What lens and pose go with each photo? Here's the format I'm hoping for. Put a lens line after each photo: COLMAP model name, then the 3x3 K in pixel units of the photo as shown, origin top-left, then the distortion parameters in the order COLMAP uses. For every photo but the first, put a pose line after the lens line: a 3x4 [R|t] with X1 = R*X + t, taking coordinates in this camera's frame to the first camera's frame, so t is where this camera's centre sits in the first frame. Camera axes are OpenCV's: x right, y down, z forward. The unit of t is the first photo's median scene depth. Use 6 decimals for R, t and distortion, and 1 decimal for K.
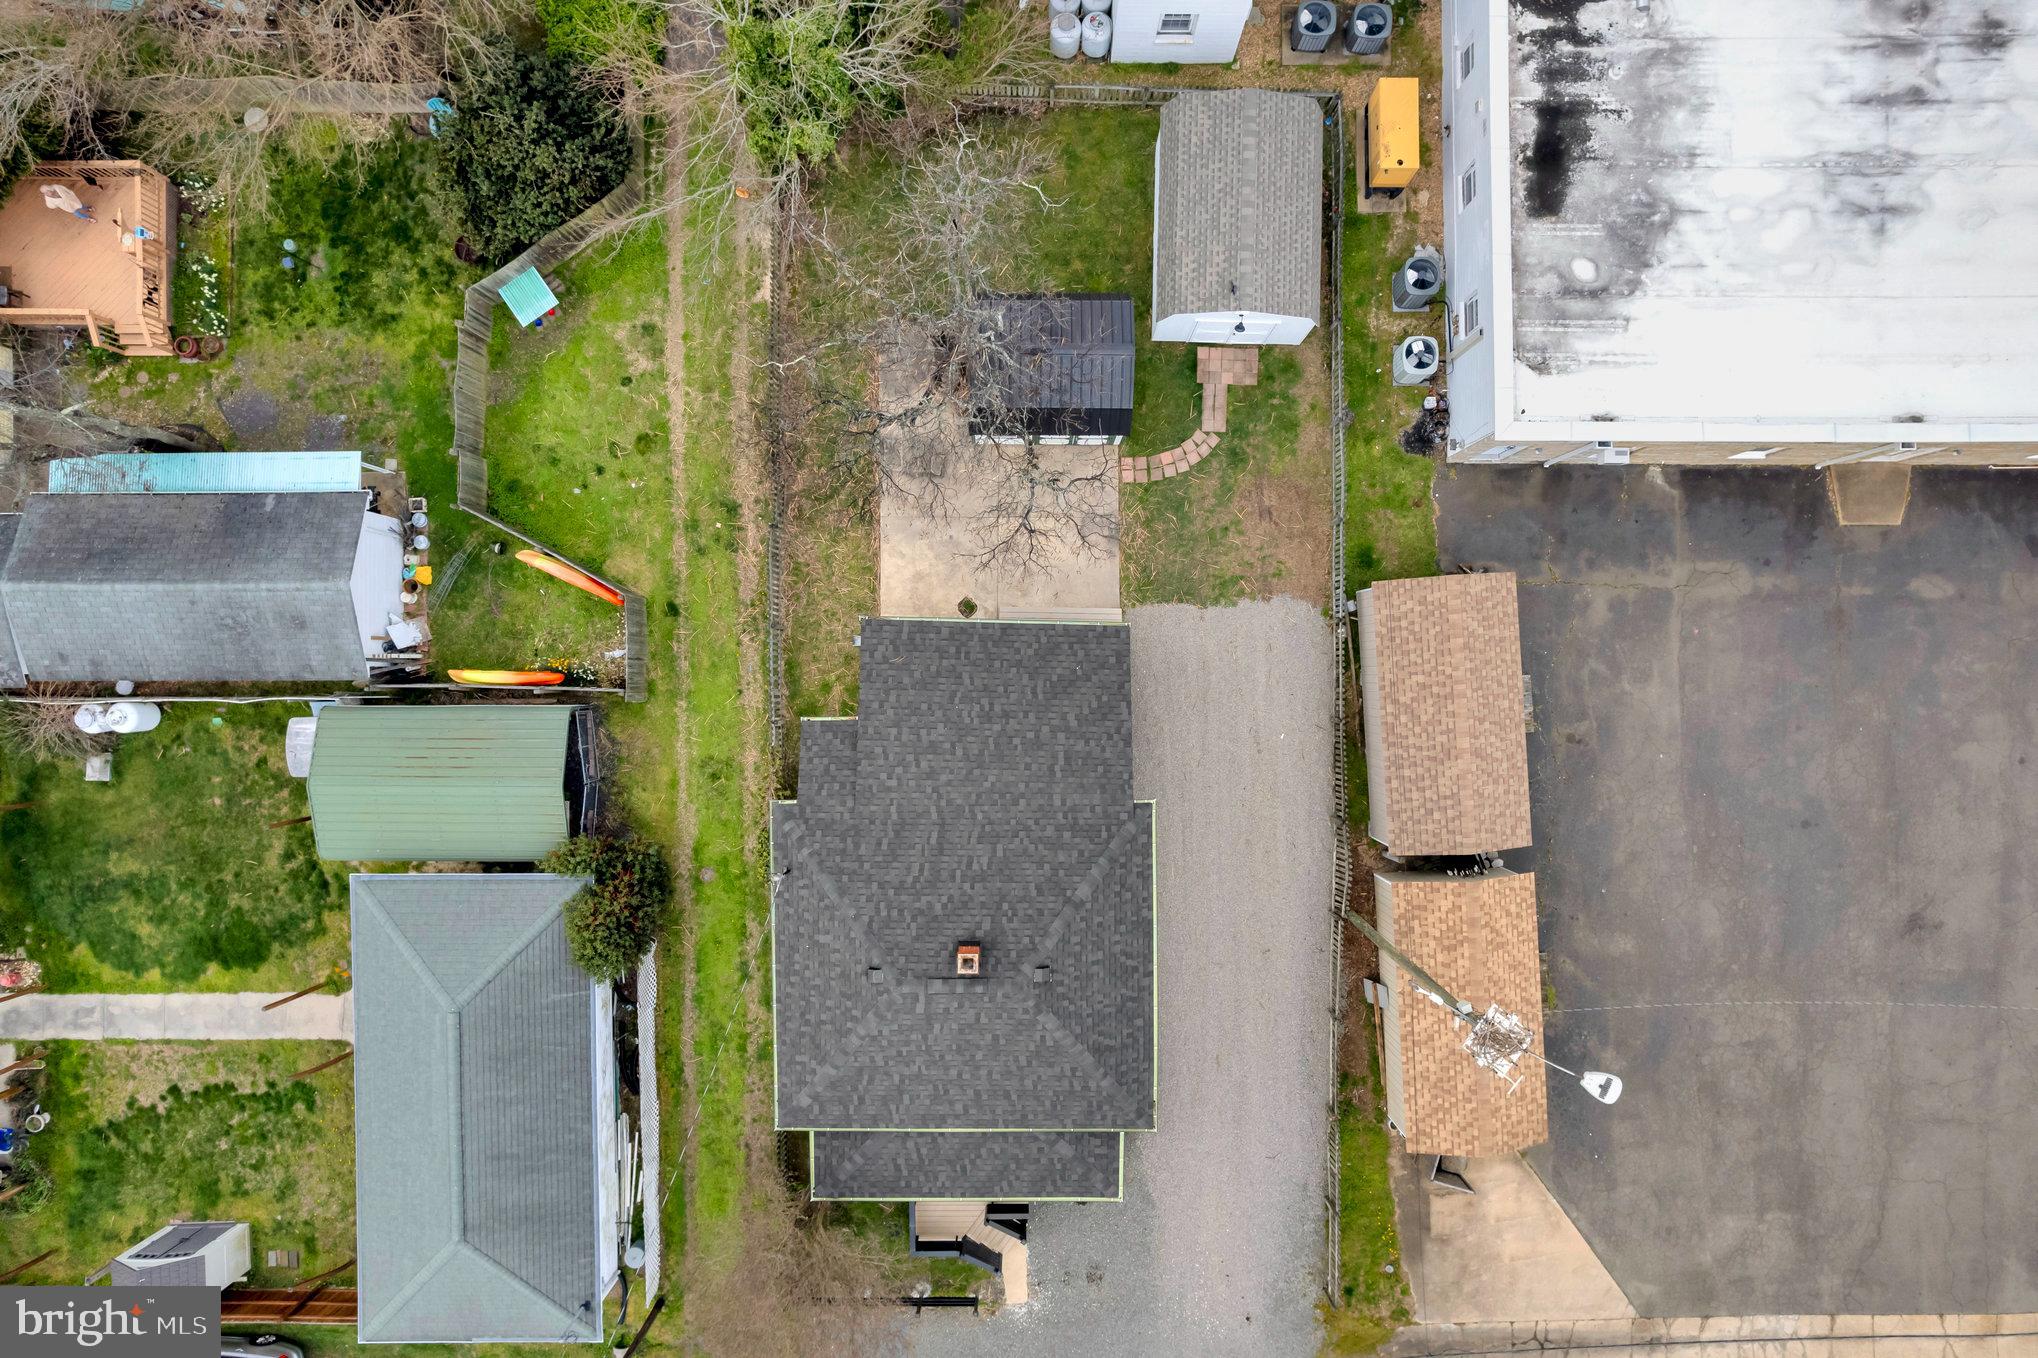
lens RADIAL K [[1315.4, 0, 1024.4], [0, 1315.4, 684.3], [0, 0, 1]] dist [-0.067592, 0.061405]
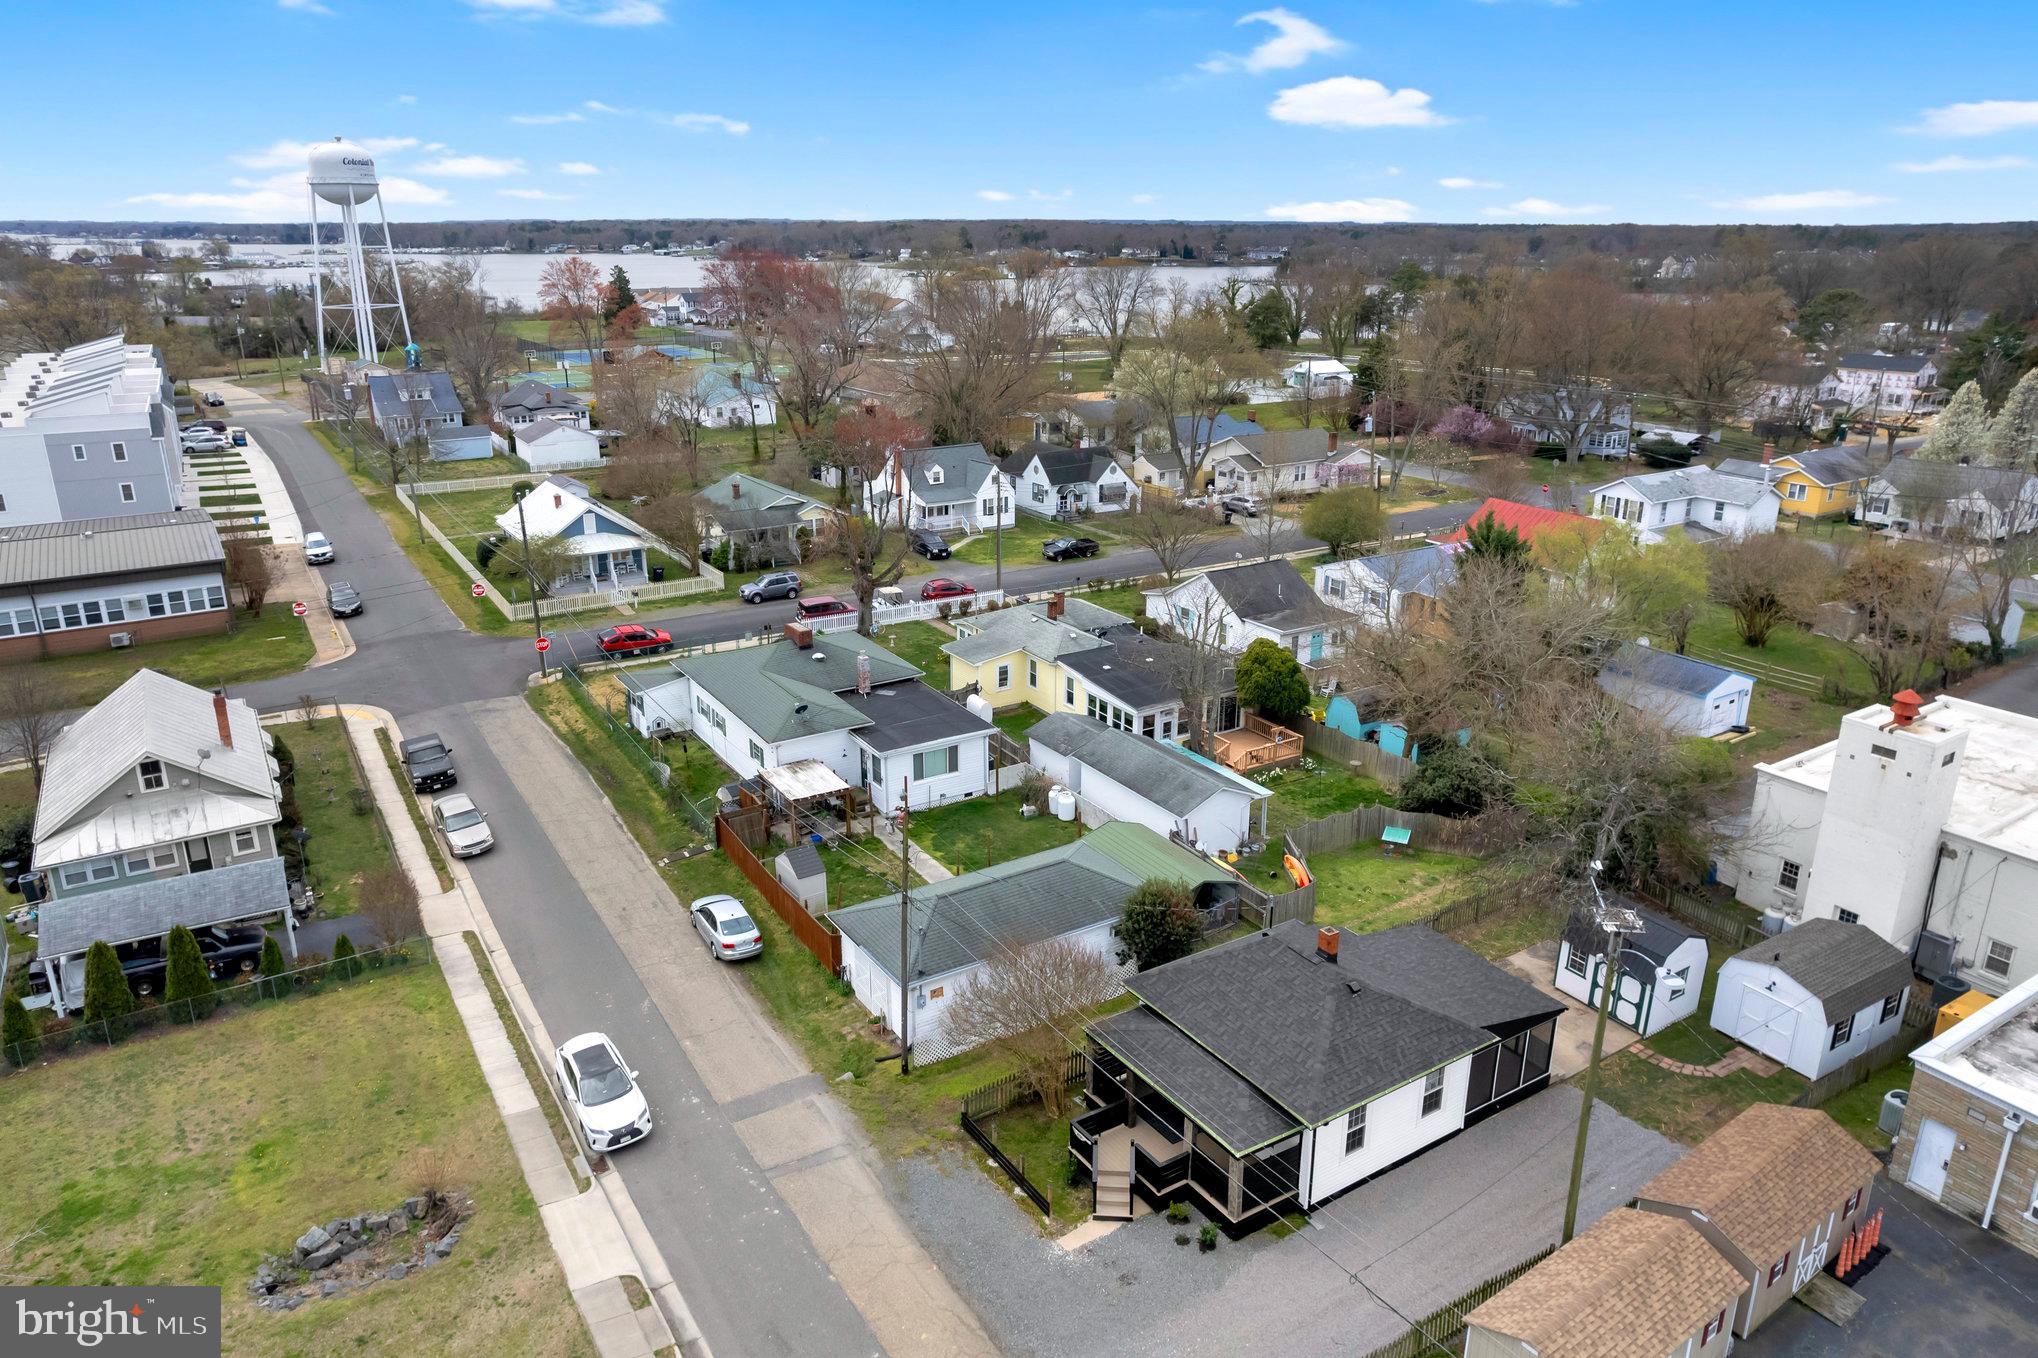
lens RADIAL K [[1362.4, 0, 1023.8], [0, 1362.4, 699.2], [0, 0, 1]] dist [-0.023330, -0.000077]
pose [[0.536366, 0.291398, -0.792085, 0.738723], [-0.843927, 0.174102, -0.507421, 1.008977], [-0.009958, 0.940625, 0.339301, 0.212813]]
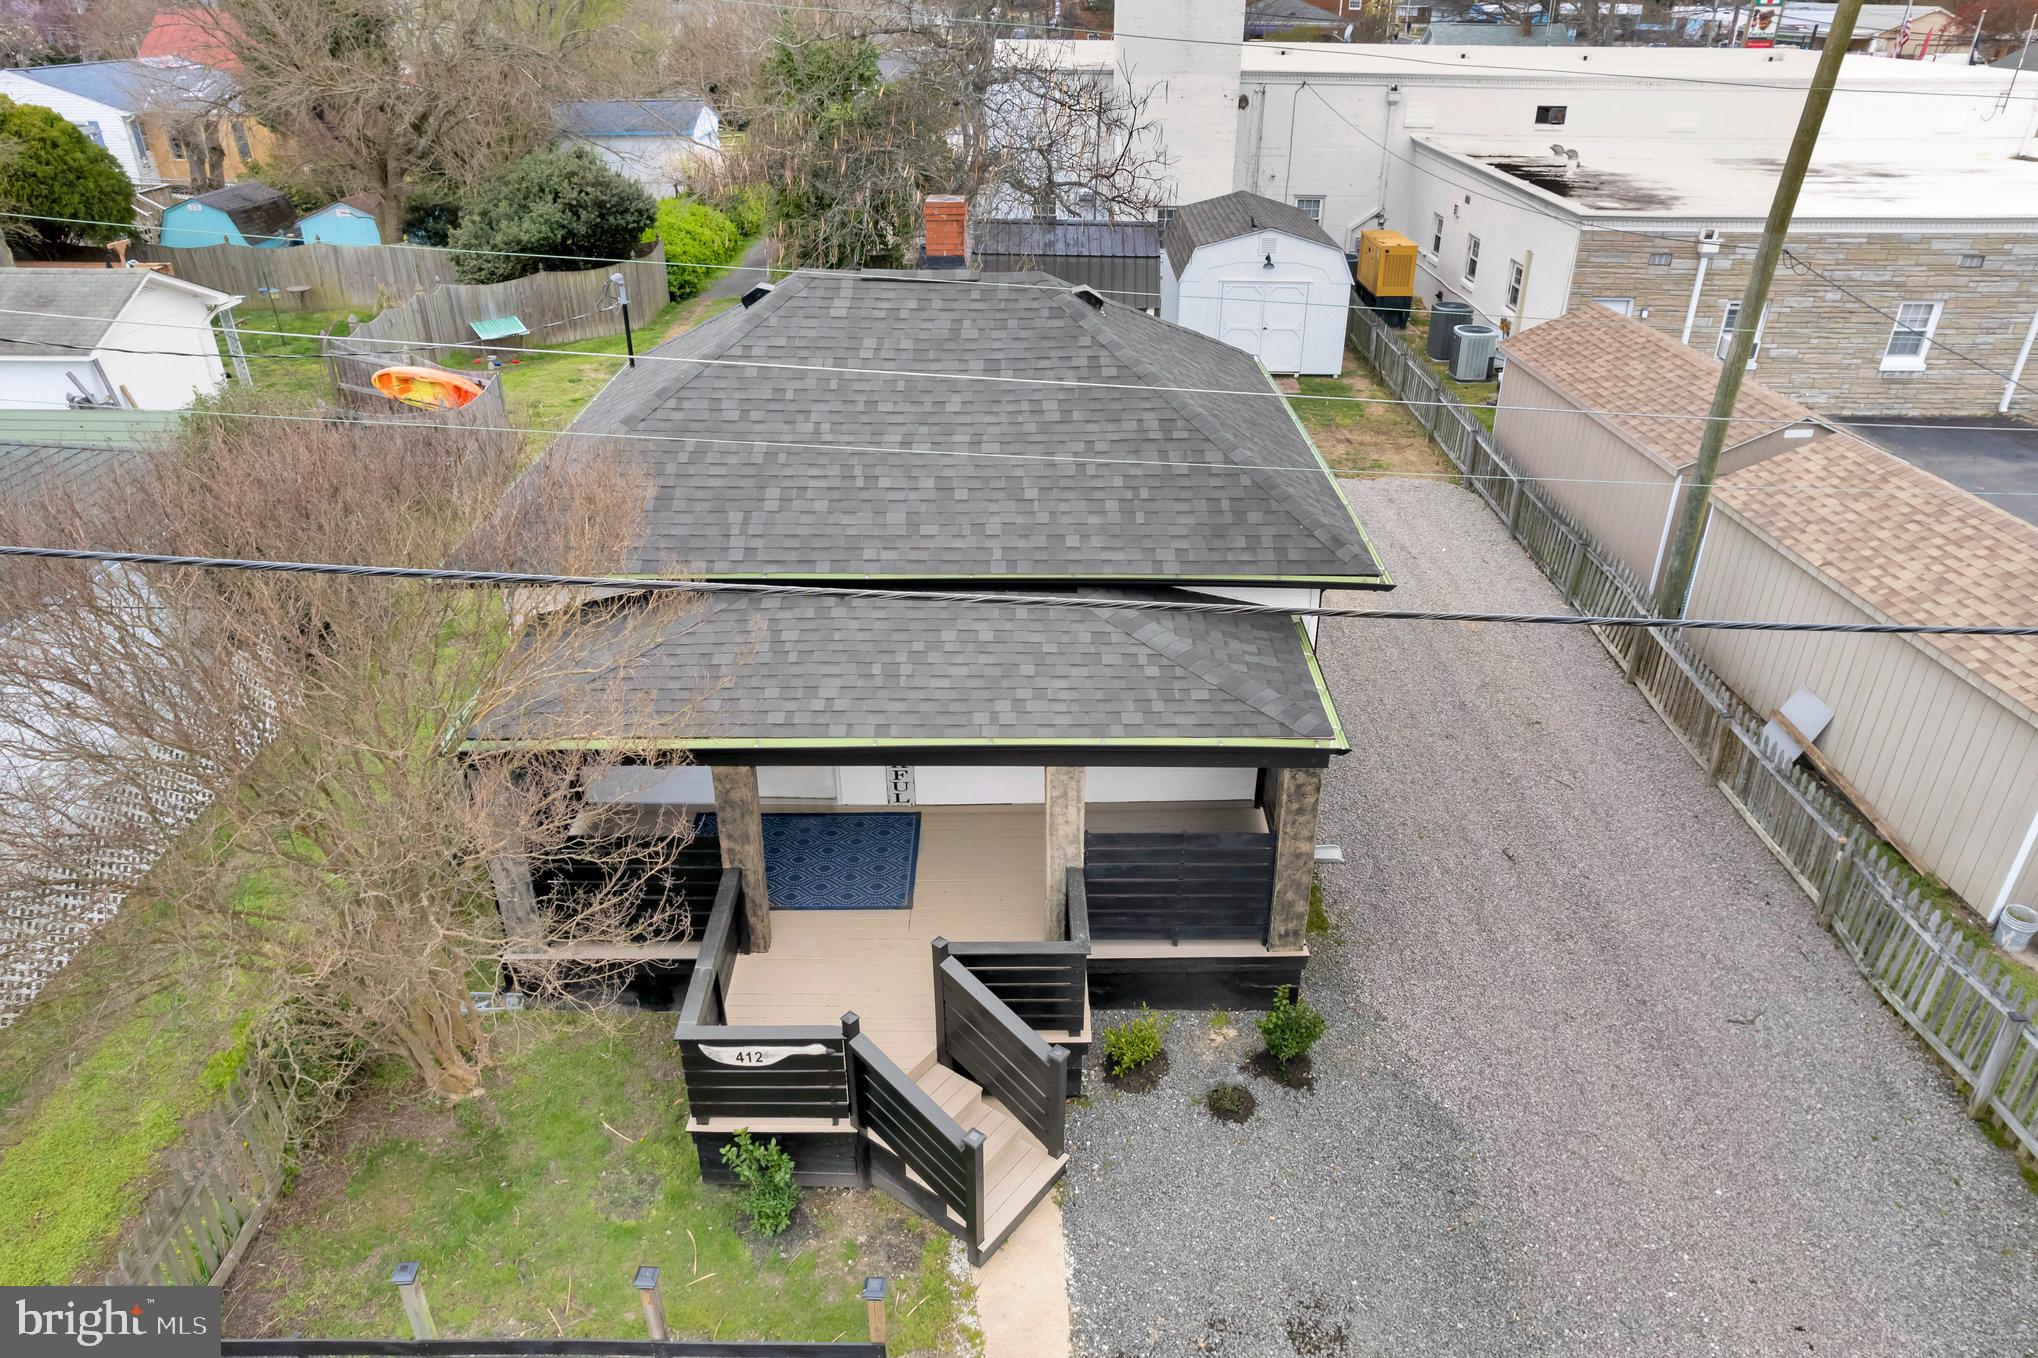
lens RADIAL K [[1331.5, 0, 1019.0], [0, 1331.5, 679.0], [0, 0, 1]] dist [-0.033449, 0.001333]
pose [[0.999954, 0.008767, 0.003891, -0.011538], [-0.000705, 0.471732, -0.881742, 0.647241], [-0.009566, 0.881698, 0.471717, 0.765926]]
